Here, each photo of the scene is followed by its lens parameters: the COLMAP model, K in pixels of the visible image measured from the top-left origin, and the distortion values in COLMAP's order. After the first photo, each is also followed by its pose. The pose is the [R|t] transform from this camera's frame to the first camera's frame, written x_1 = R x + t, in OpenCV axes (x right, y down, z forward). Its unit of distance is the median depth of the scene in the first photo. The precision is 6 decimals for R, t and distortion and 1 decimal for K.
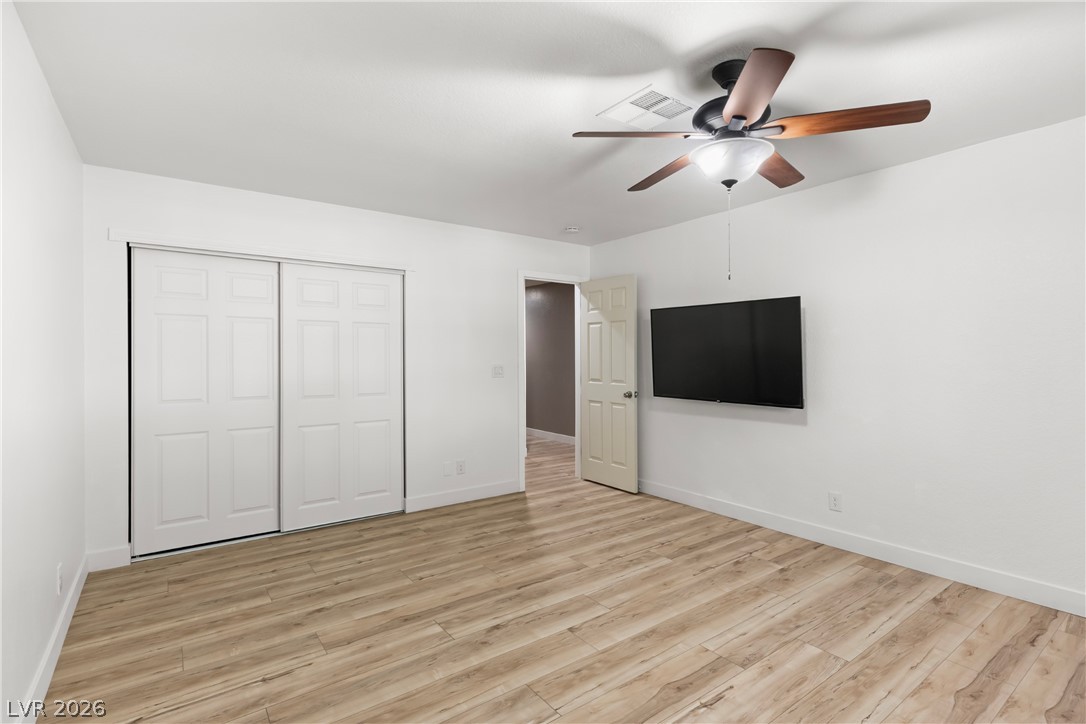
lens RADIAL K [[511.5, 0, 540.1], [0, 511.5, 359.4], [0, 0, 1]] dist [0.003750, 0.001690]
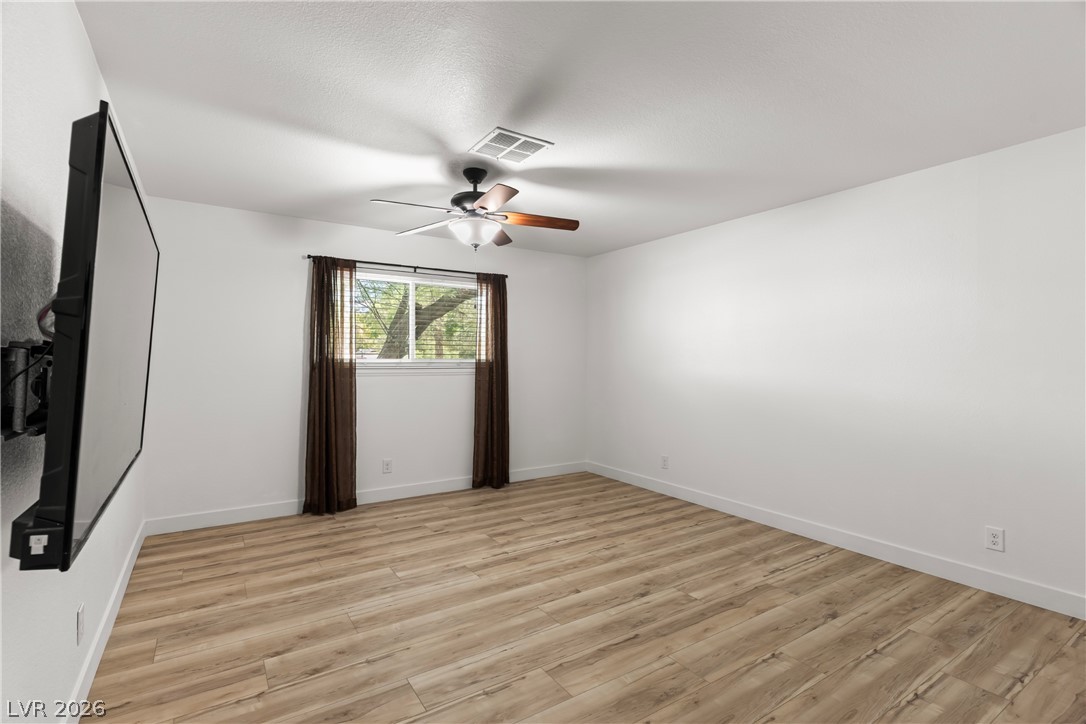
lens RADIAL K [[511.5, 0, 546.3], [0, 511.5, 365.0], [0, 0, 1]] dist [0.003750, 0.001690]
pose [[-0.999141, 0.000641, 0.041436, 0.077044], [0.001130, 0.999930, 0.011777, -0.003946], [-0.041426, 0.011814, -0.999072, 1.995504]]
